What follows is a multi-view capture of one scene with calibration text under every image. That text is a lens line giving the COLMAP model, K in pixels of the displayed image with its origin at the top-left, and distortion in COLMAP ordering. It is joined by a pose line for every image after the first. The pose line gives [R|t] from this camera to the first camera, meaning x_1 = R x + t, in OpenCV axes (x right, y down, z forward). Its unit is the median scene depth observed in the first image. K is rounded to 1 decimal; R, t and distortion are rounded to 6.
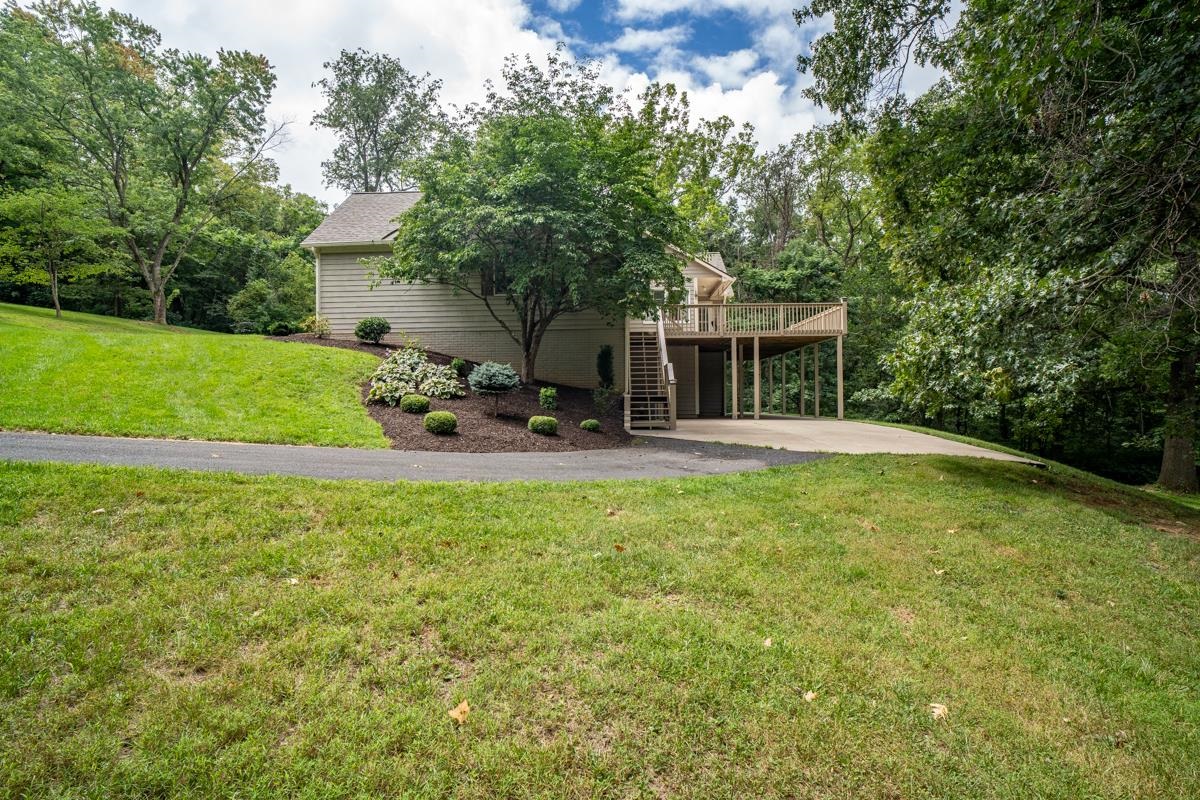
lens RADIAL K [[623.8, 0, 599.3], [0, 623.8, 404.7], [0, 0, 1]] dist [-0.047861, 0.022602]
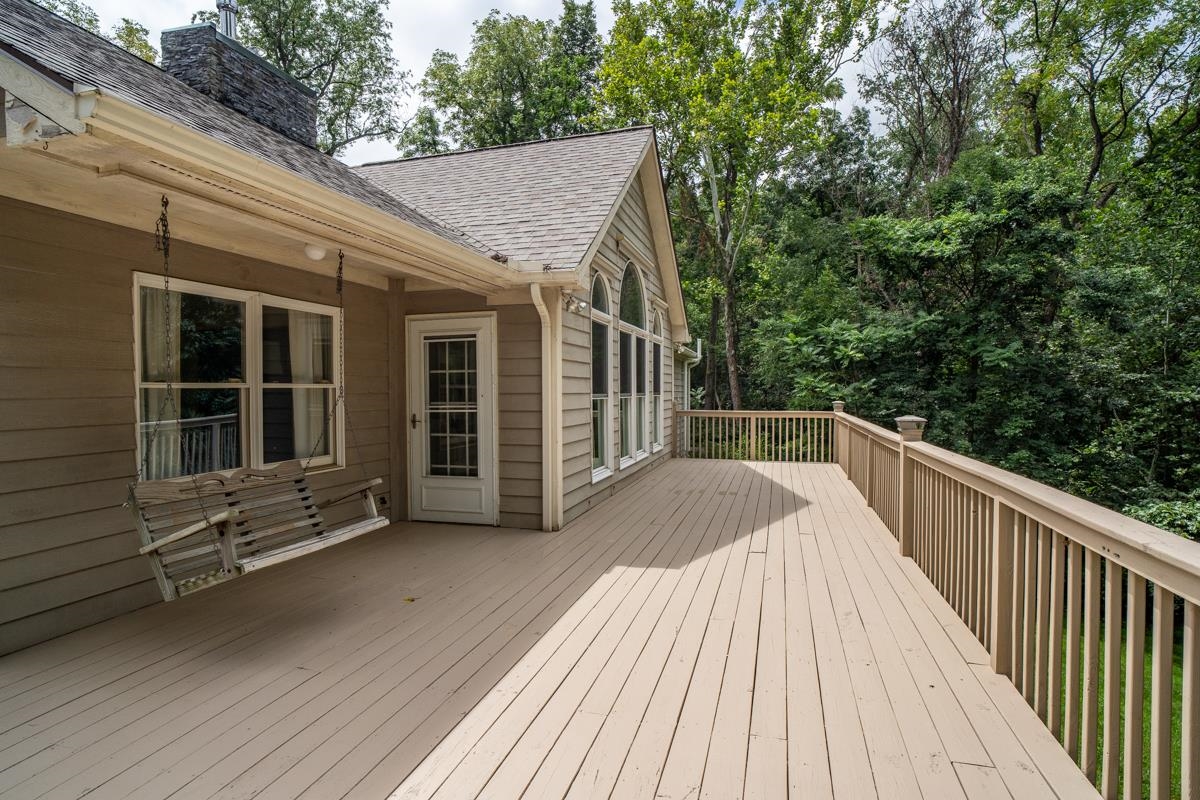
lens RADIAL K [[623.8, 0, 596.4], [0, 623.8, 402.8], [0, 0, 1]] dist [-0.047861, 0.022602]
pose [[0.968484, 0.014314, -0.248664, 0.162815], [-0.009048, 0.999710, 0.022307, -0.085475], [0.248912, -0.019354, 0.968333, 0.487698]]
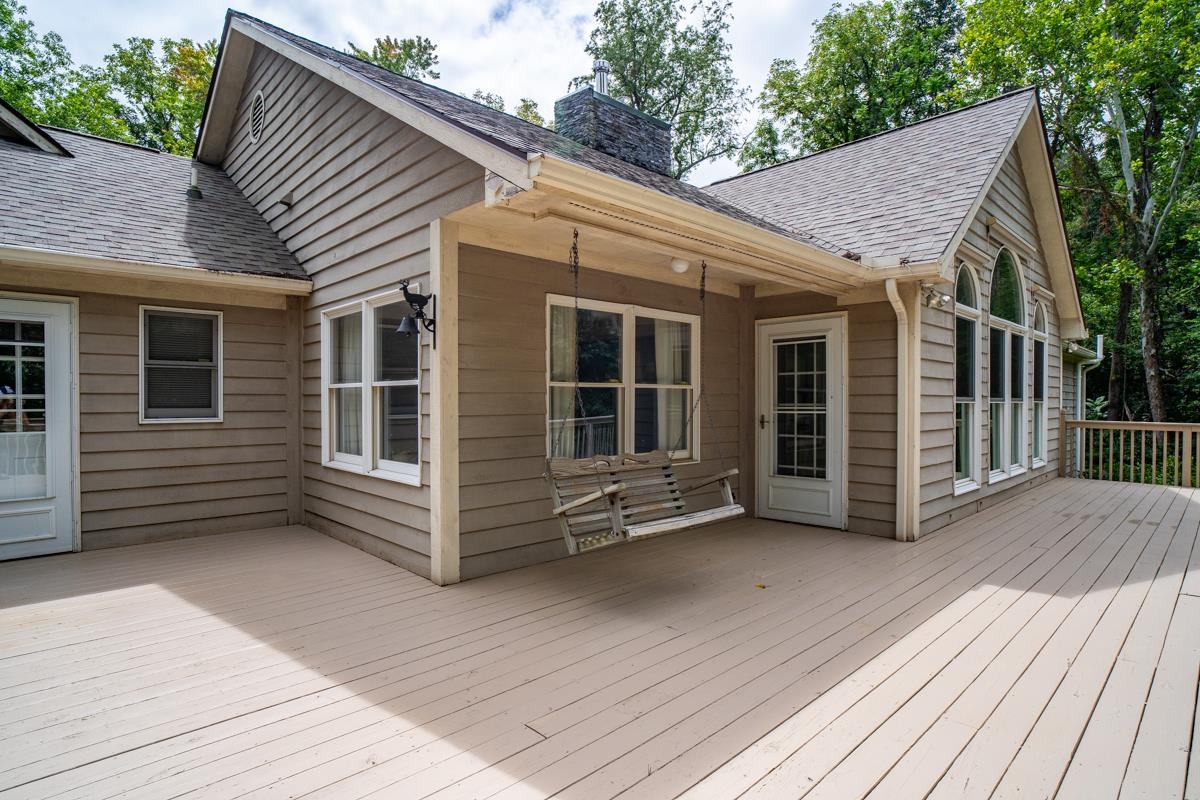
lens RADIAL K [[623.8, 0, 604.0], [0, 623.8, 407.1], [0, 0, 1]] dist [-0.047861, 0.022602]
pose [[0.718658, 0.021645, -0.695026, 0.162767], [-0.011864, 0.999752, 0.018868, -0.084058], [0.695262, -0.005314, 0.718737, 0.483907]]
